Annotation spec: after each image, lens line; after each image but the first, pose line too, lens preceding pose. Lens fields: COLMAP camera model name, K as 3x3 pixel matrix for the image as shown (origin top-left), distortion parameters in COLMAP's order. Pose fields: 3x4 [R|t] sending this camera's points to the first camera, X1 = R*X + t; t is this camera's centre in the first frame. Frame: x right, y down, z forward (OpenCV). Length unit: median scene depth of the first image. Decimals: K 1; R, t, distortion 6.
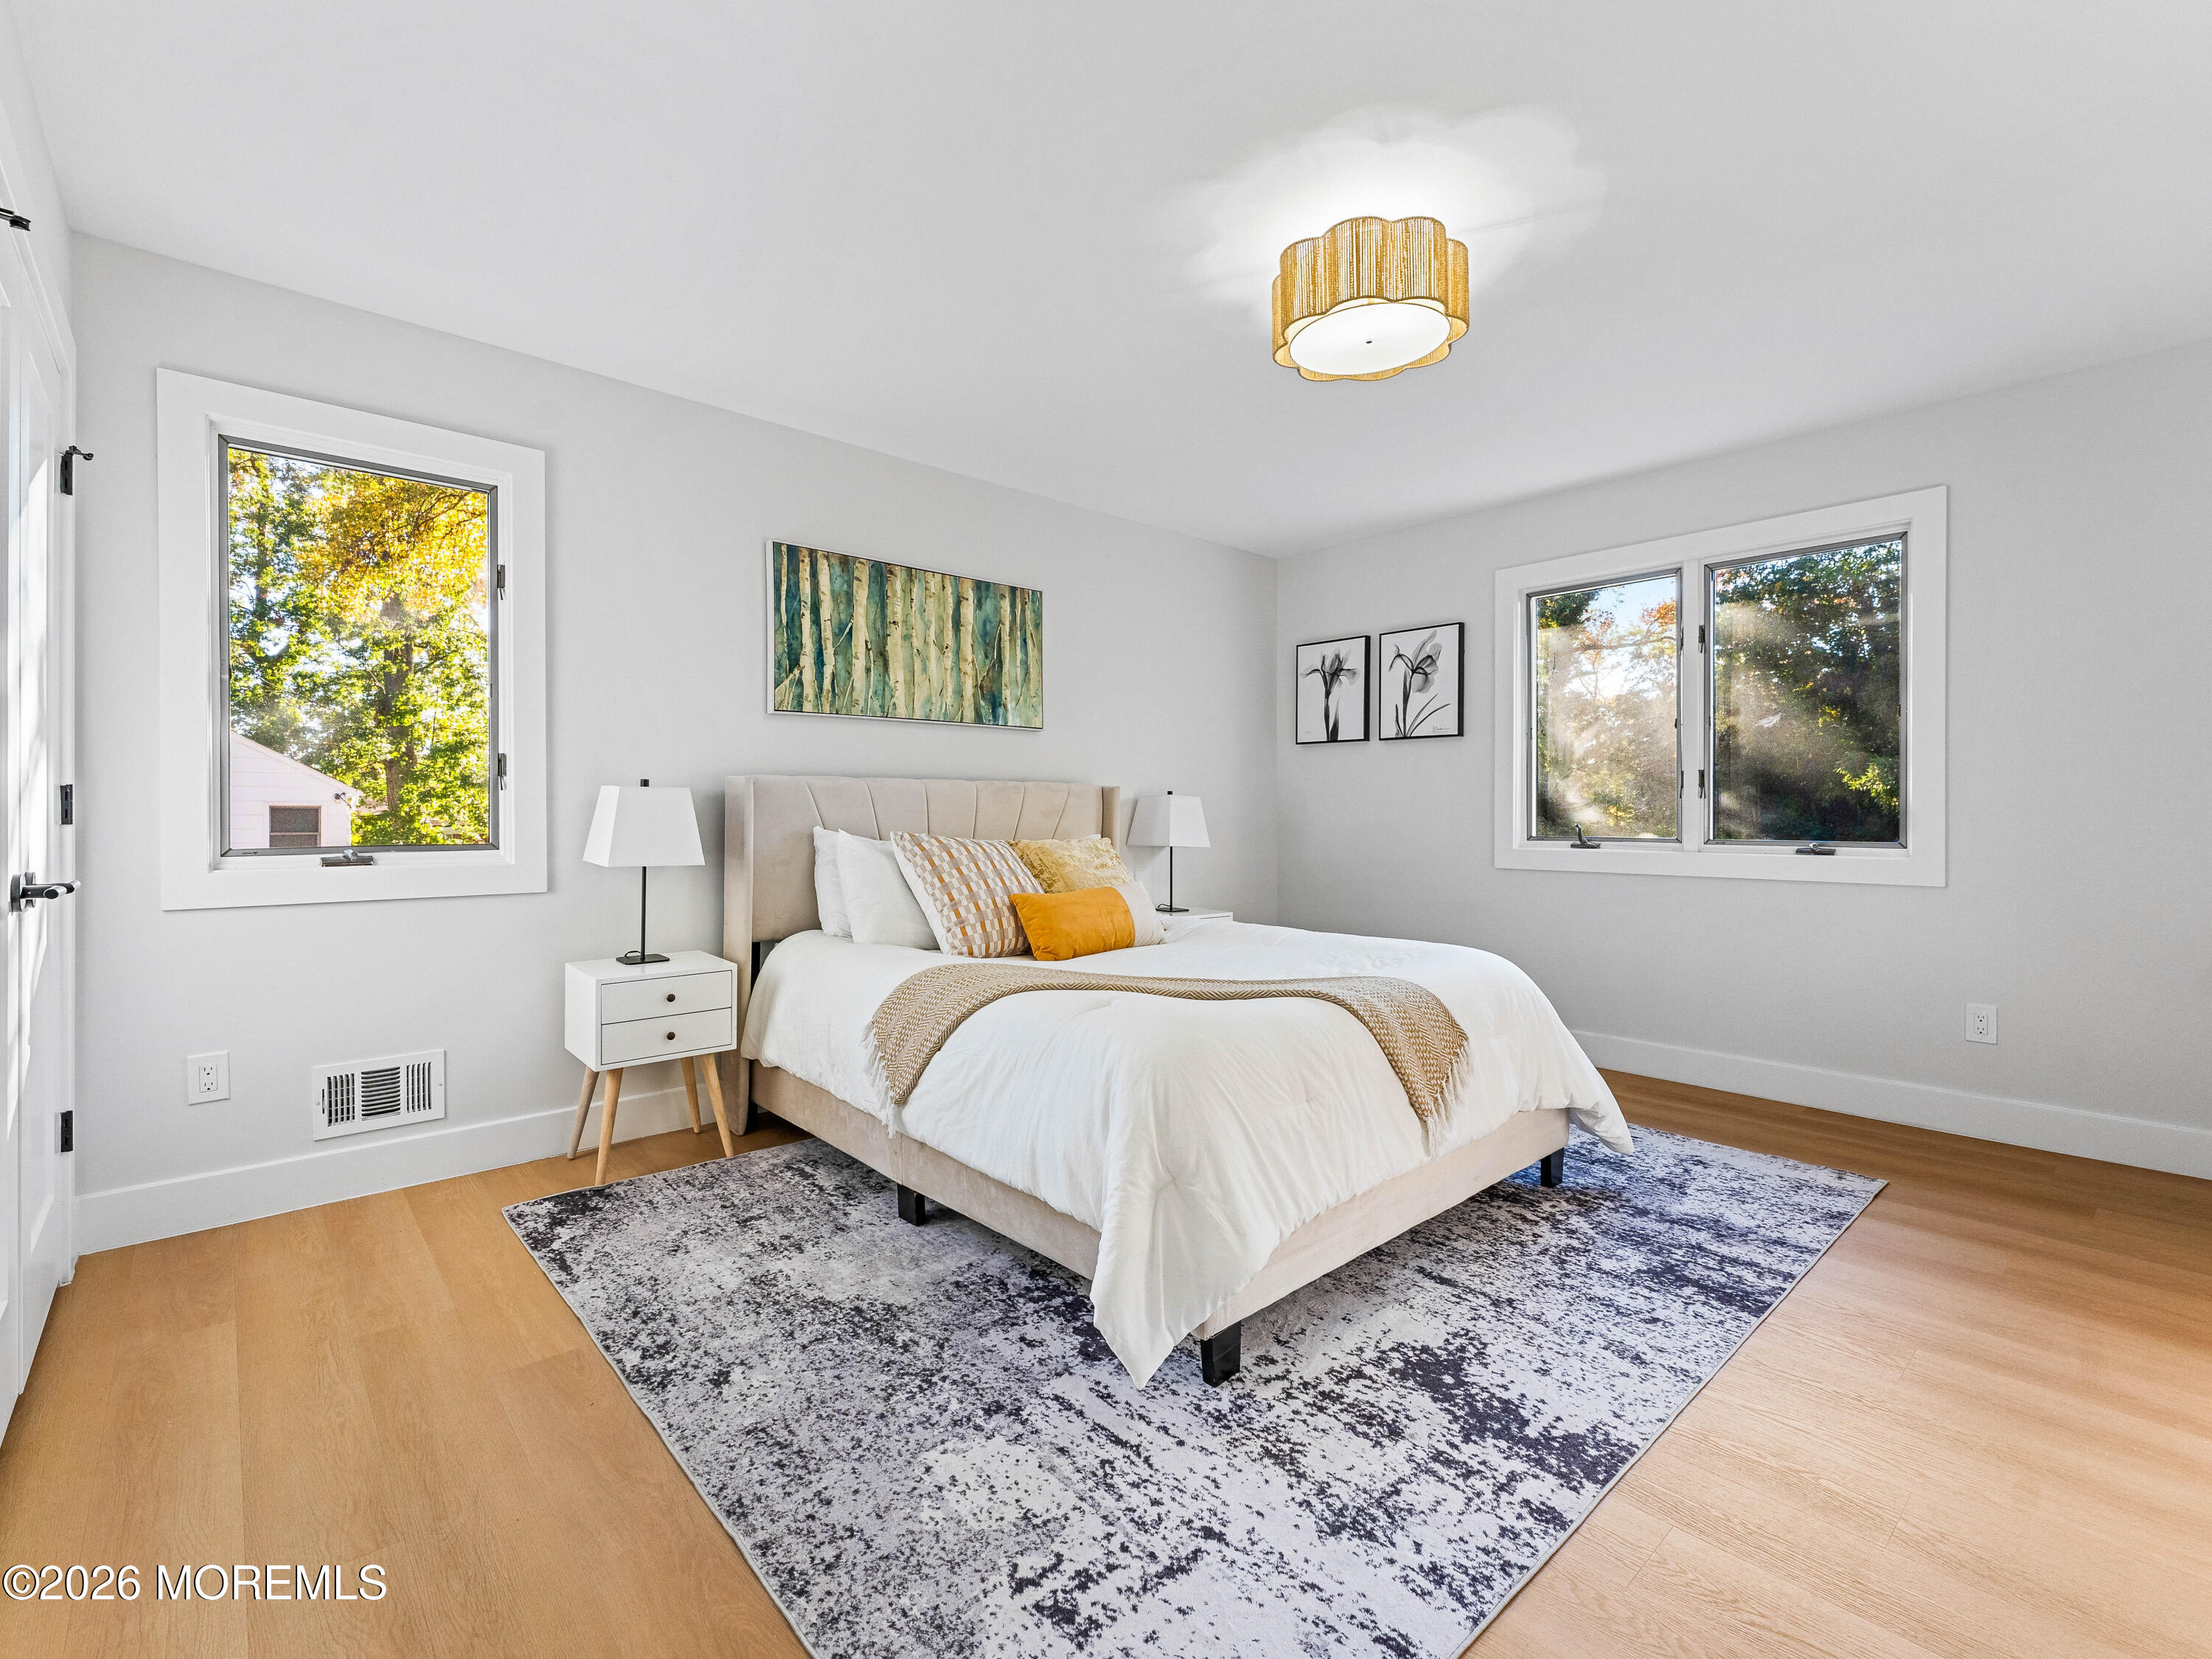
lens RADIAL K [[1012.6, 0, 1099.7], [0, 1012.6, 822.2], [0, 0, 1]] dist [0.003167, 0.000076]
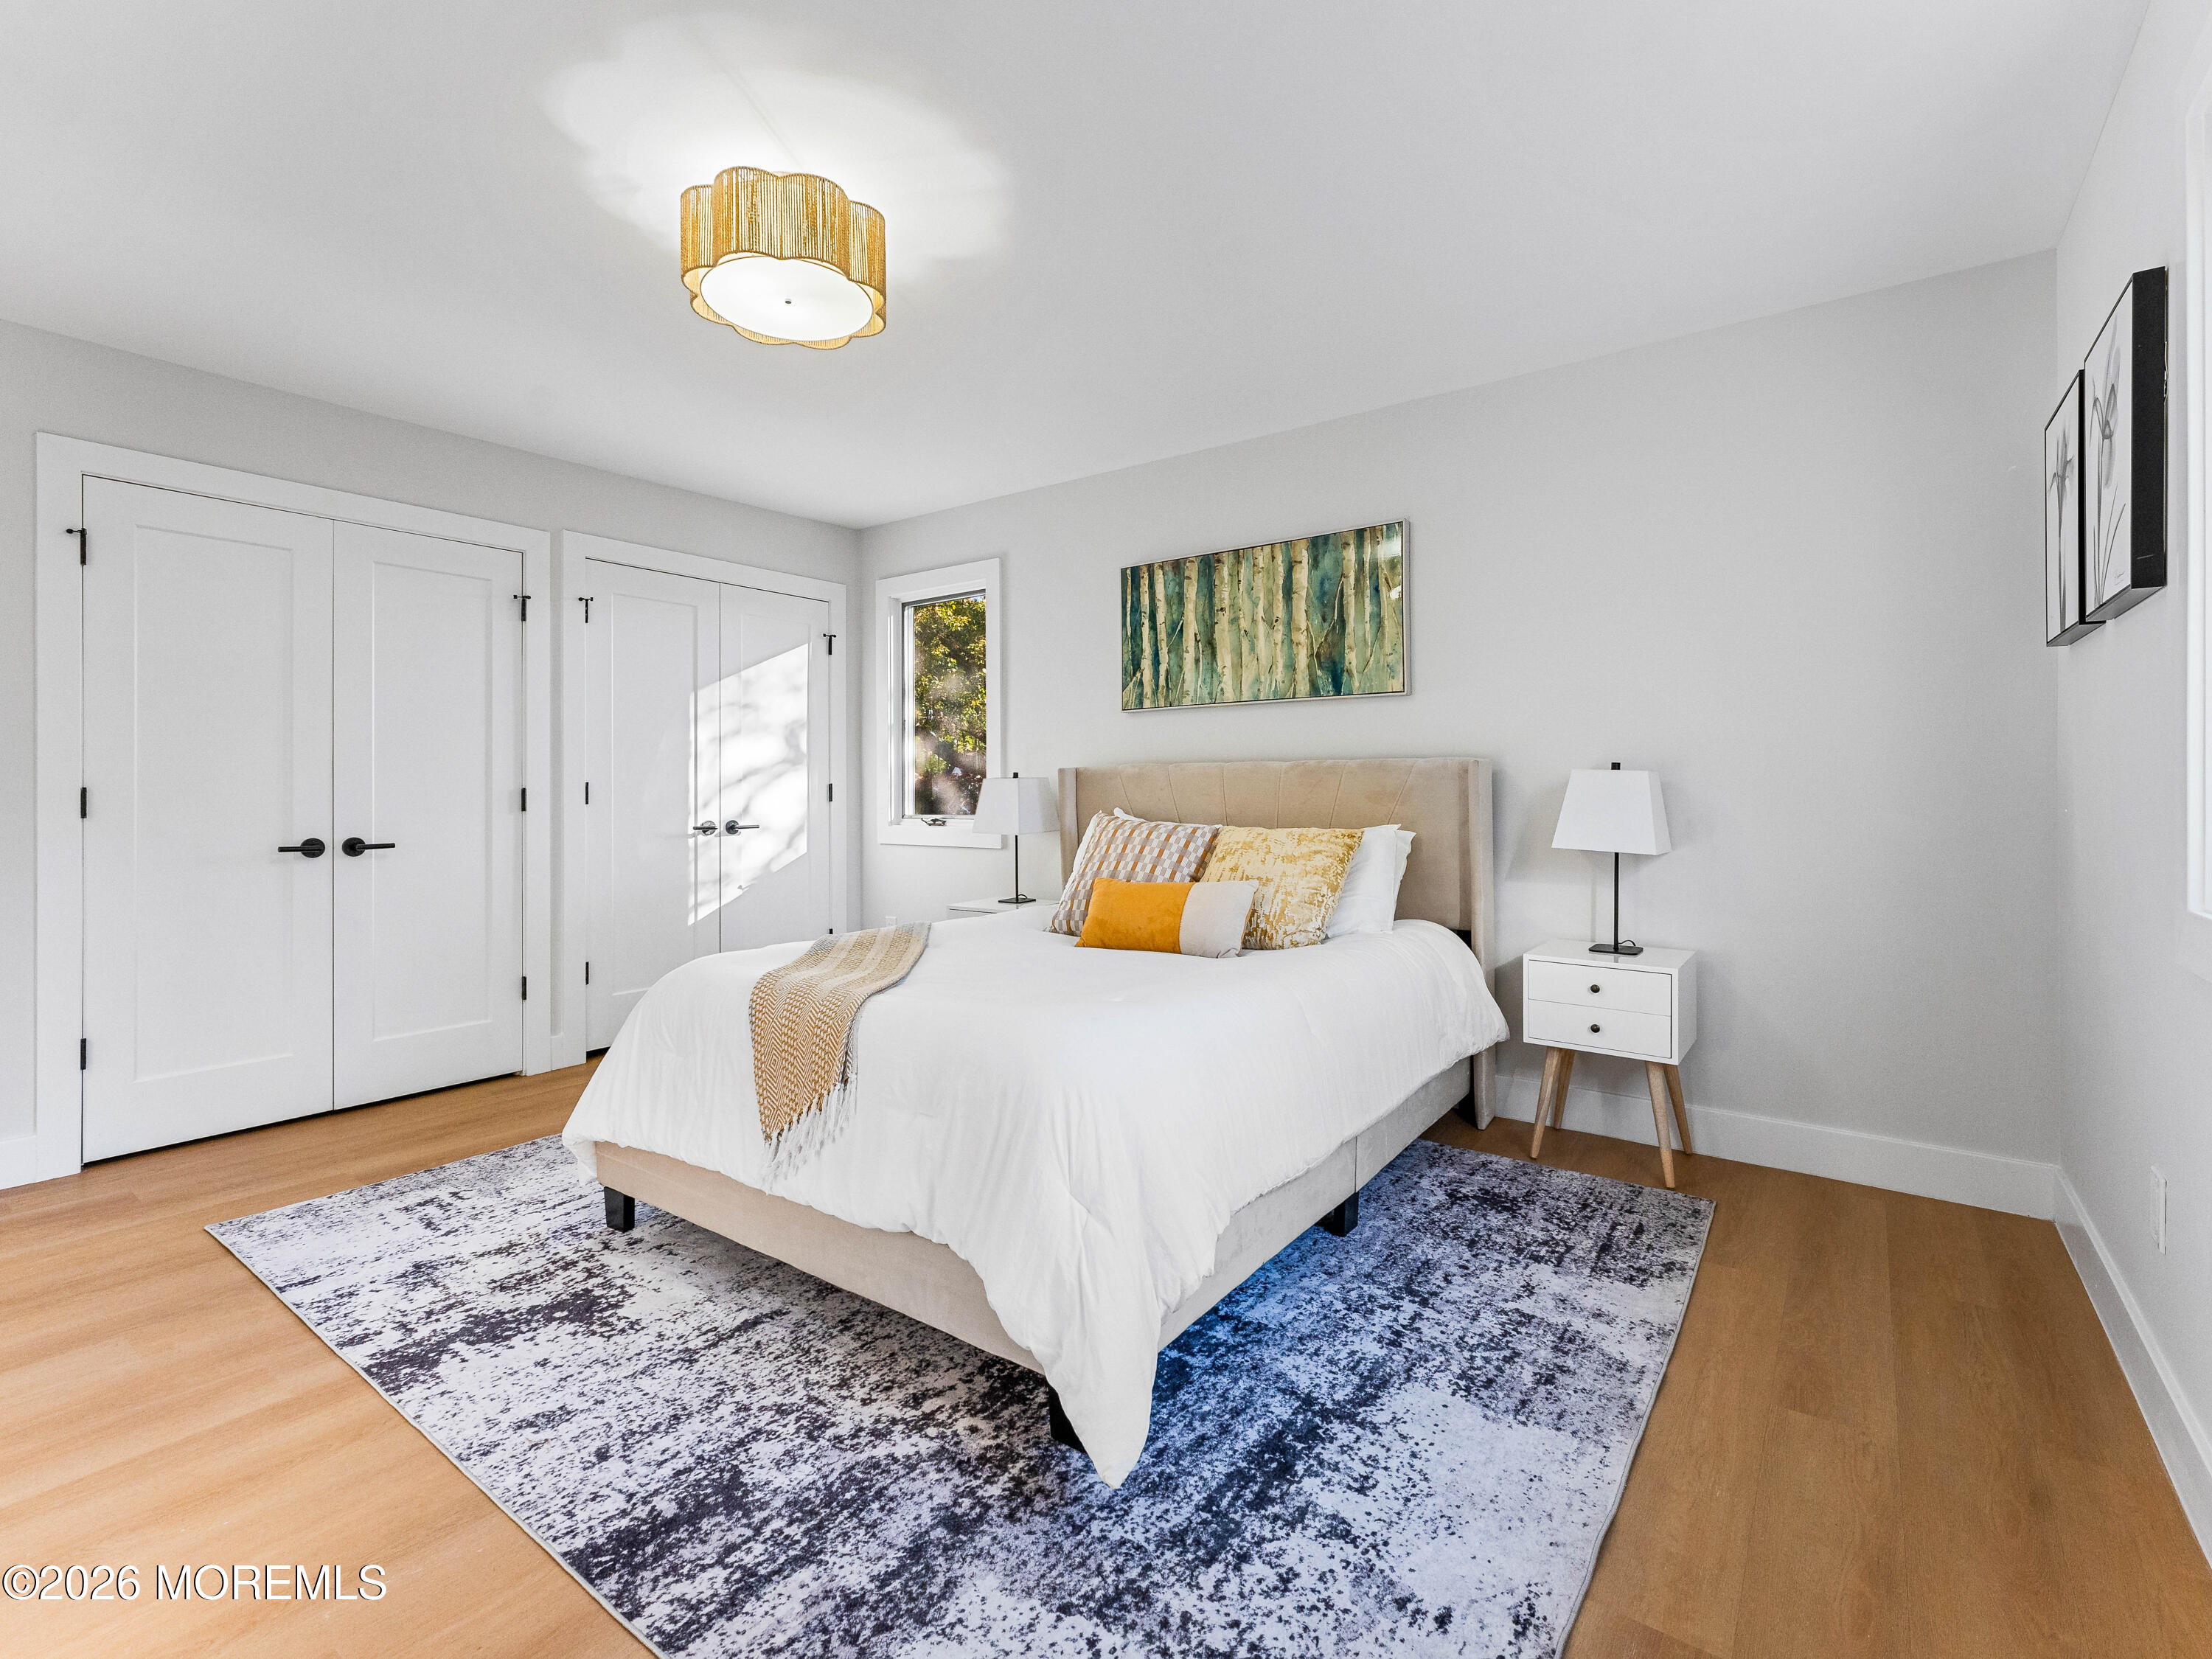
lens RADIAL K [[1012.6, 0, 1091.7], [0, 1012.6, 798.8], [0, 0, 1]] dist [0.003167, 0.000076]
pose [[0.187785, 0.005062, -0.982197, 0.939216], [-0.007516, 0.999965, 0.003716, -0.011879], [0.982181, 0.006684, 0.187816, 0.831098]]
